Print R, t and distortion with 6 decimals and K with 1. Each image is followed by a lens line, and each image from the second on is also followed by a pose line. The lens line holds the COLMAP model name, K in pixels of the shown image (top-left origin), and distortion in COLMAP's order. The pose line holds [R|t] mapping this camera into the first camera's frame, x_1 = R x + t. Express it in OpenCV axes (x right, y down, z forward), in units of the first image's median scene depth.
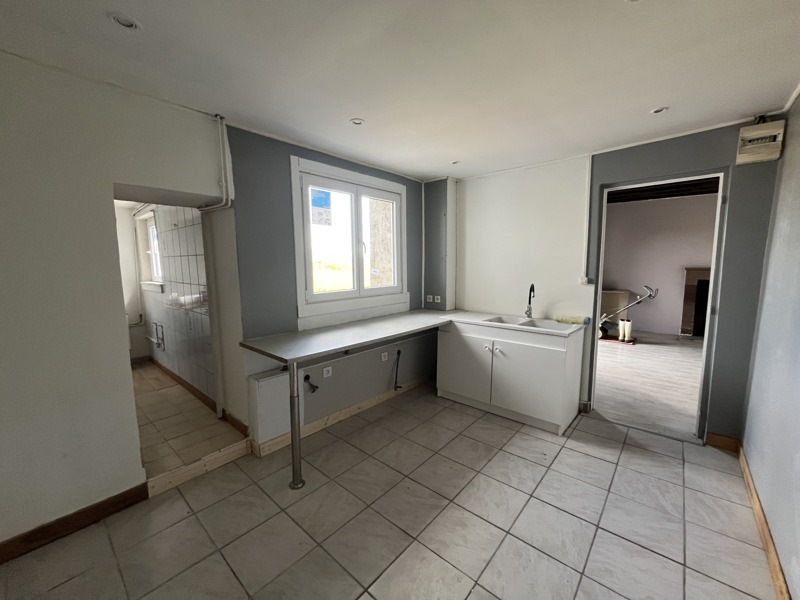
lens RADIAL K [[321.6, 0, 395.9], [0, 321.6, 301.3], [0, 0, 1]] dist [0.000967, 0.000177]
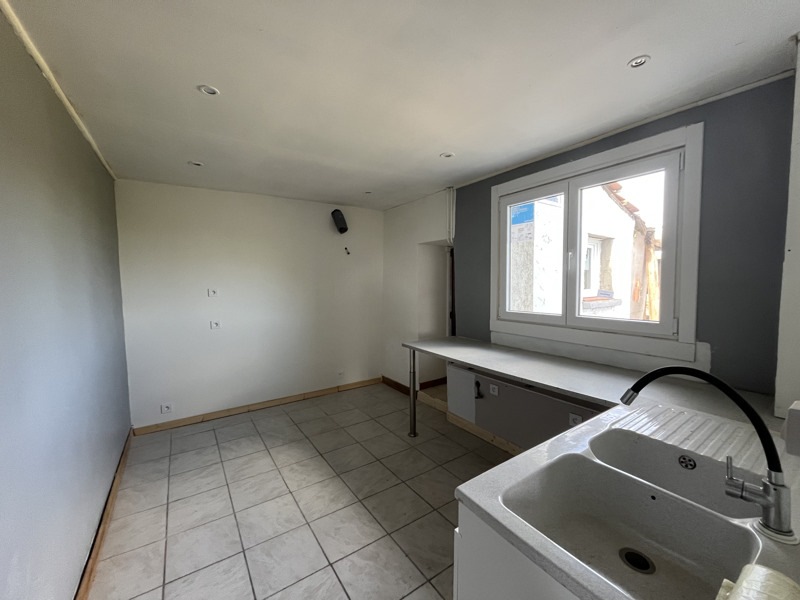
lens RADIAL K [[321.6, 0, 396.2], [0, 321.6, 299.2], [0, 0, 1]] dist [0.000967, 0.000177]
pose [[-0.244816, 0.066728, -0.967271, 0.806088], [-0.101319, 0.990406, 0.093968, -0.121449], [0.964261, 0.121008, -0.235706, 0.903193]]
